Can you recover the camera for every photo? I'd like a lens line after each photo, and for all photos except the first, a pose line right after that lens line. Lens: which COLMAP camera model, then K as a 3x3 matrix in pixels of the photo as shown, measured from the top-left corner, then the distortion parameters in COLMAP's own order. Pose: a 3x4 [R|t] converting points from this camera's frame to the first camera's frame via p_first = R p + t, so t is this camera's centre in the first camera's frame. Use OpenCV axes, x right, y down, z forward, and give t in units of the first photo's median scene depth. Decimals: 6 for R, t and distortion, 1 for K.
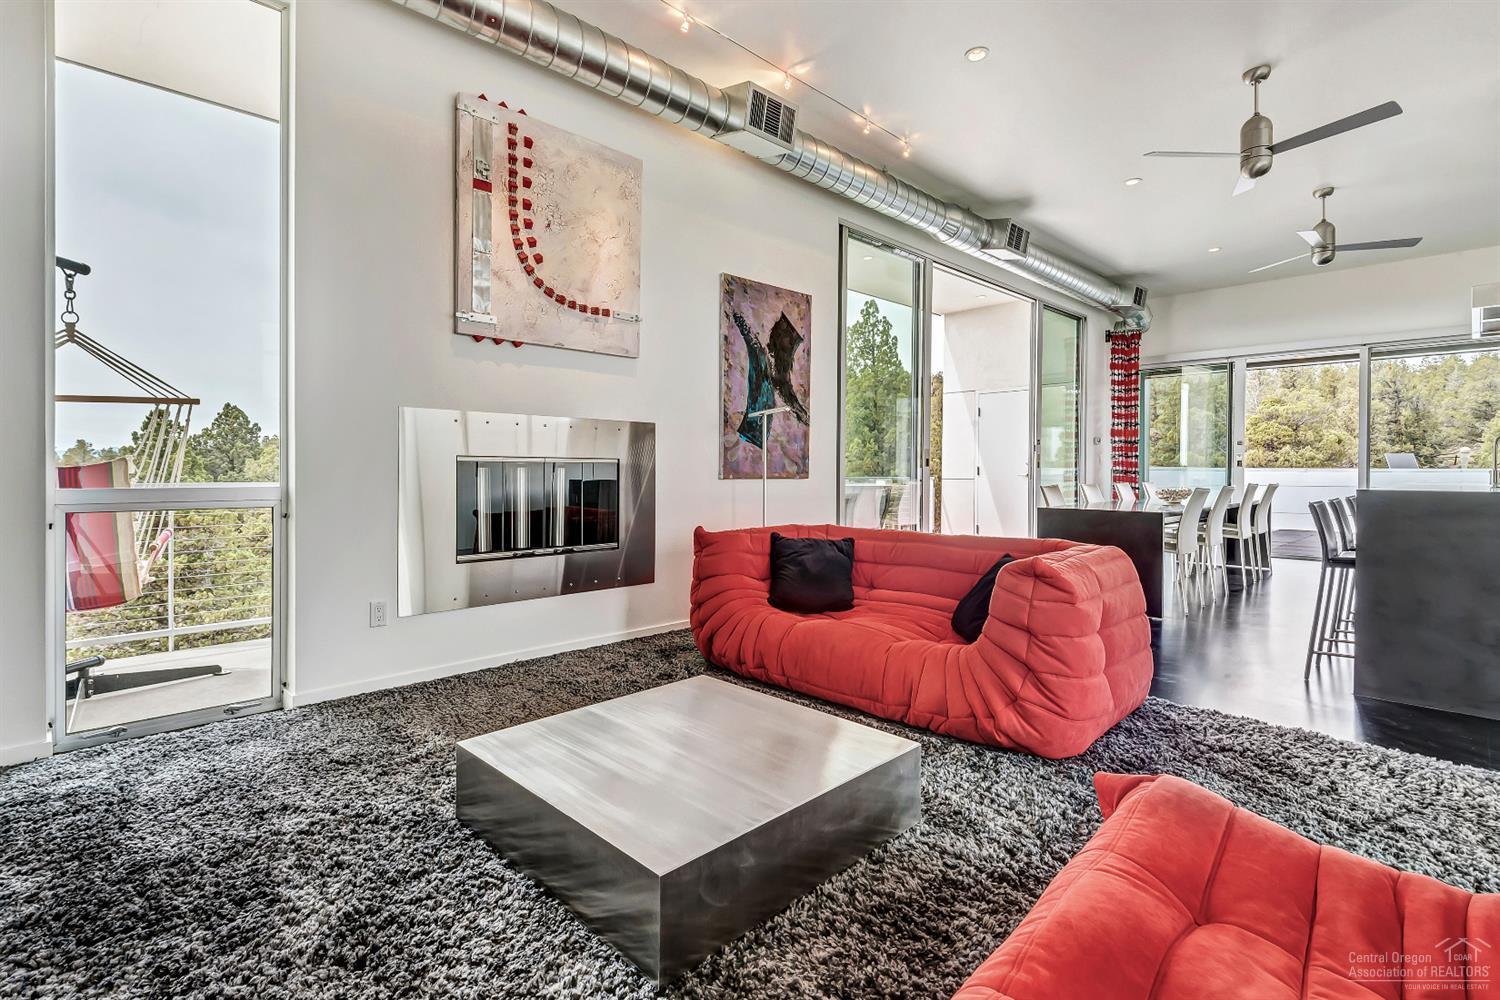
lens RADIAL K [[709.8, 0, 746.1], [0, 709.8, 491.3], [0, 0, 1]] dist [0.001130, -0.000418]
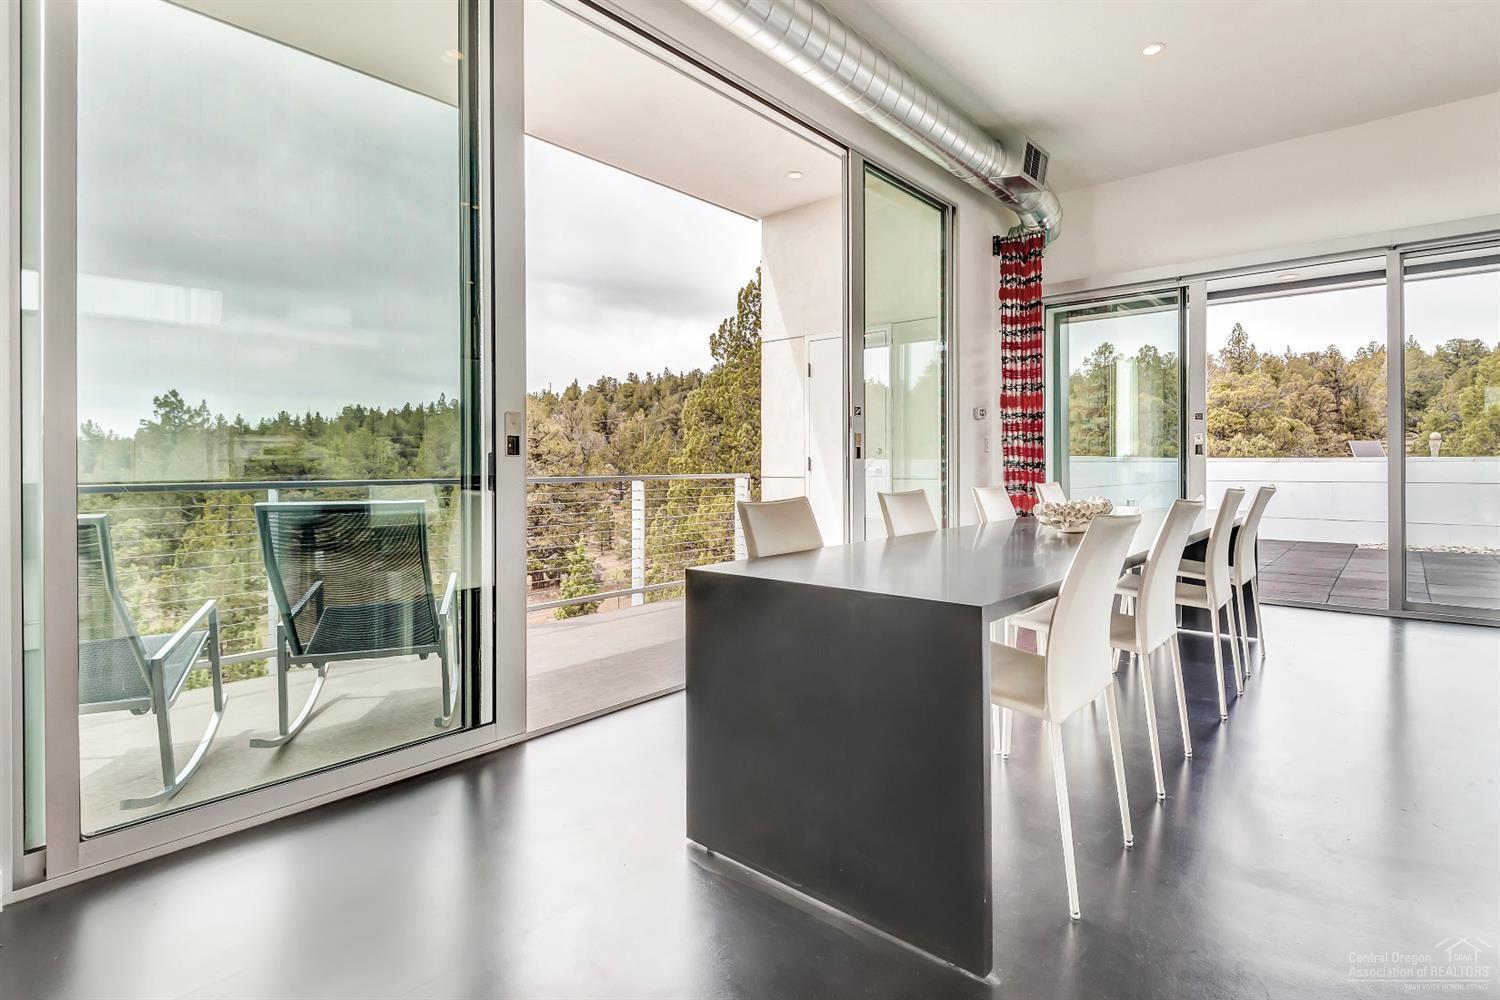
lens RADIAL K [[721.4, 0, 791.2], [0, 721.4, 476.8], [0, 0, 1]] dist [0.016677, -0.000746]
pose [[0.994360, -0.007432, 0.105793, 0.266826], [0.008547, 0.999912, -0.010097, -0.011944], [-0.105708, 0.010944, 0.994337, 0.397543]]
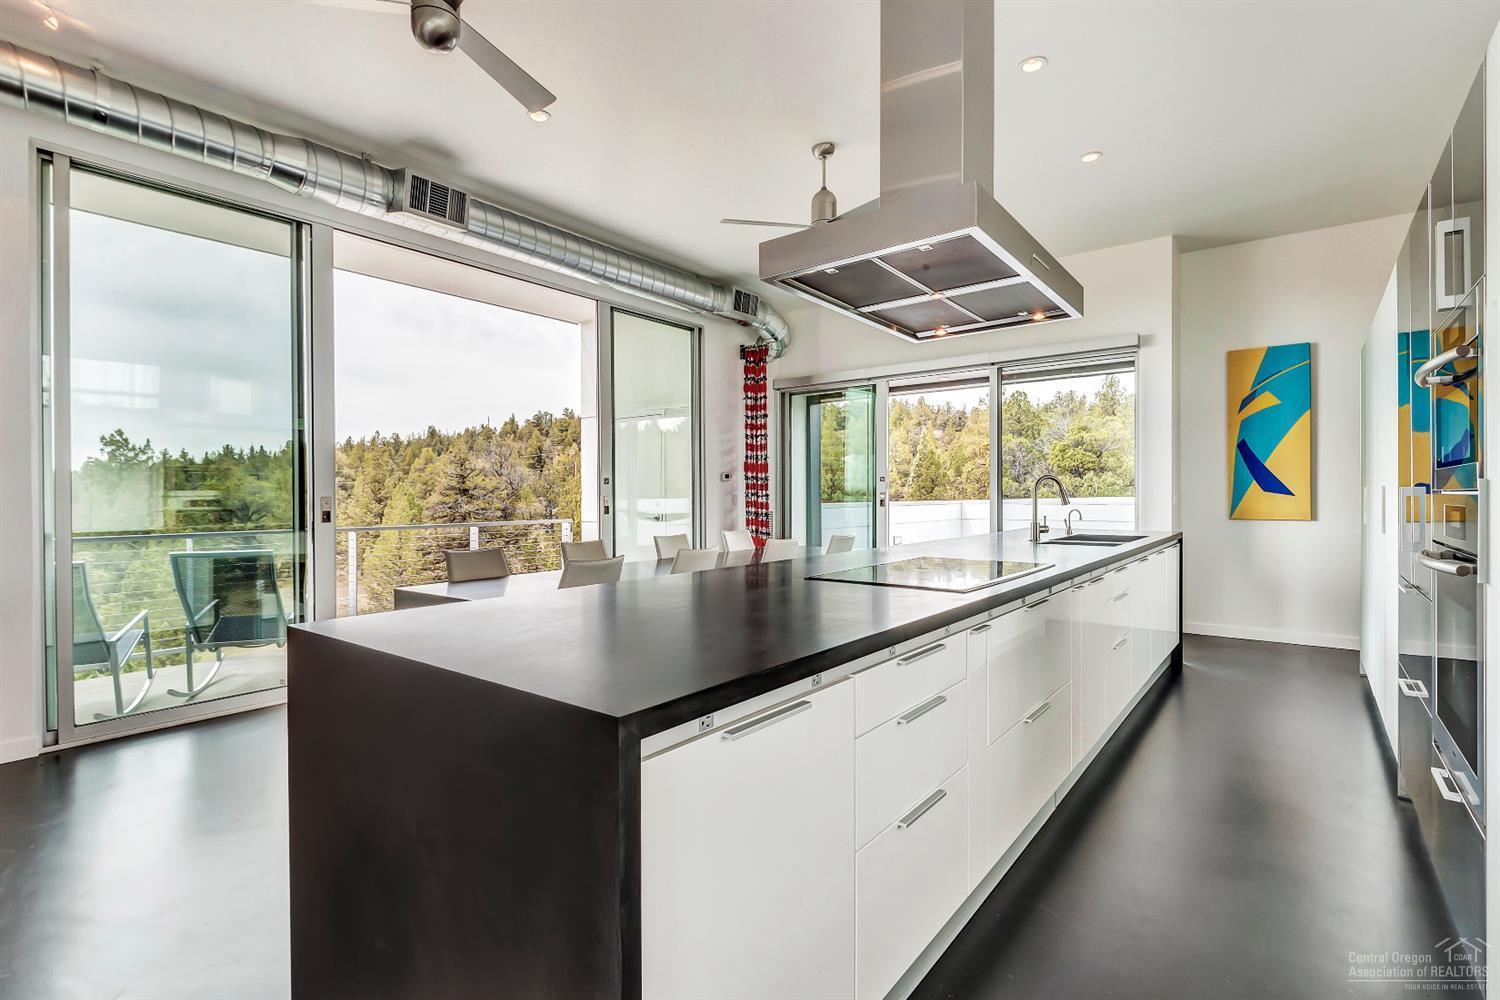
lens RADIAL K [[696.8, 0, 745.8], [0, 696.8, 506.6], [0, 0, 1]] dist [0.010921, 0.000027]
pose [[0.991291, -0.009546, 0.131344, 0.409790], [0.010953, 0.999890, -0.009993, -0.027739], [-0.131234, 0.011345, 0.991286, 0.184939]]
